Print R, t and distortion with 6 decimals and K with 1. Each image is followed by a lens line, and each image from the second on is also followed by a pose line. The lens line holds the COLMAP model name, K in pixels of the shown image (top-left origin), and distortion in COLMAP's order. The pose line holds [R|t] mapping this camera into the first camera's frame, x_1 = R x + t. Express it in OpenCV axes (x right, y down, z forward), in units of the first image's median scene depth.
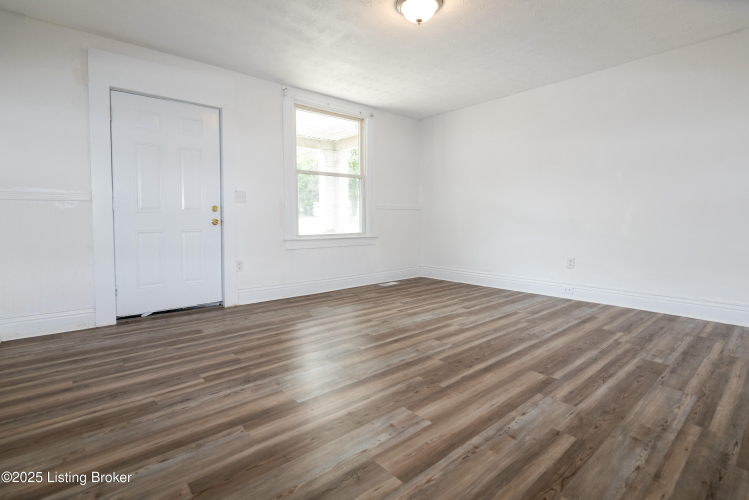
lens RADIAL K [[380.4, 0, 392.7], [0, 380.4, 231.7], [0, 0, 1]] dist [-0.000548, 0.000908]
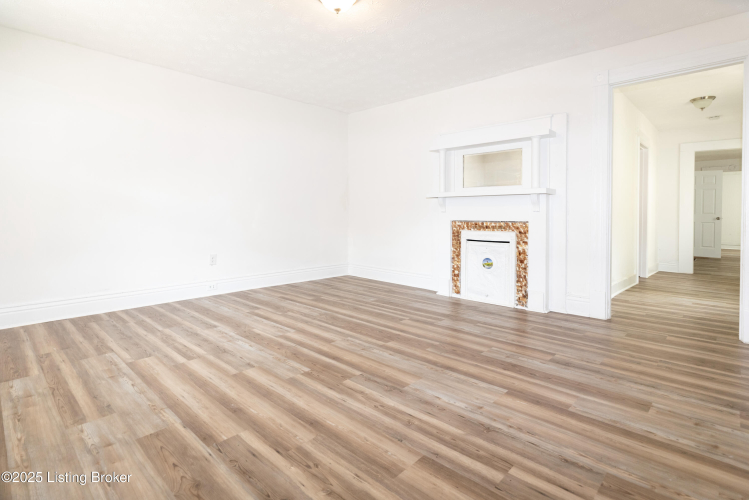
lens RADIAL K [[380.4, 0, 374.7], [0, 380.4, 207.8], [0, 0, 1]] dist [-0.000548, 0.000908]
pose [[-0.083097, 0.020817, 0.996324, -1.160630], [0.034551, 0.999241, -0.017997, -0.042588], [-0.995942, 0.032928, -0.083753, 1.313146]]
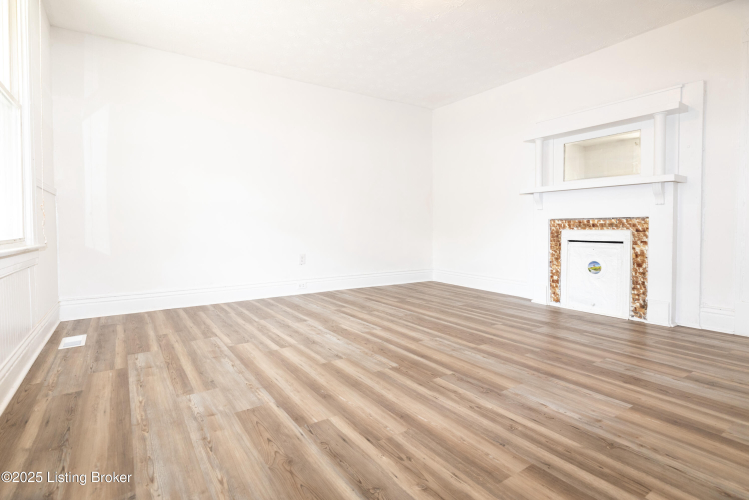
lens RADIAL K [[380.4, 0, 369.9], [0, 380.4, 223.0], [0, 0, 1]] dist [-0.000548, 0.000908]
pose [[0.140886, 0.015311, 0.989907, -1.104360], [0.039477, 0.998998, -0.021070, 0.021320], [-0.989238, 0.042047, 0.140141, 1.334190]]
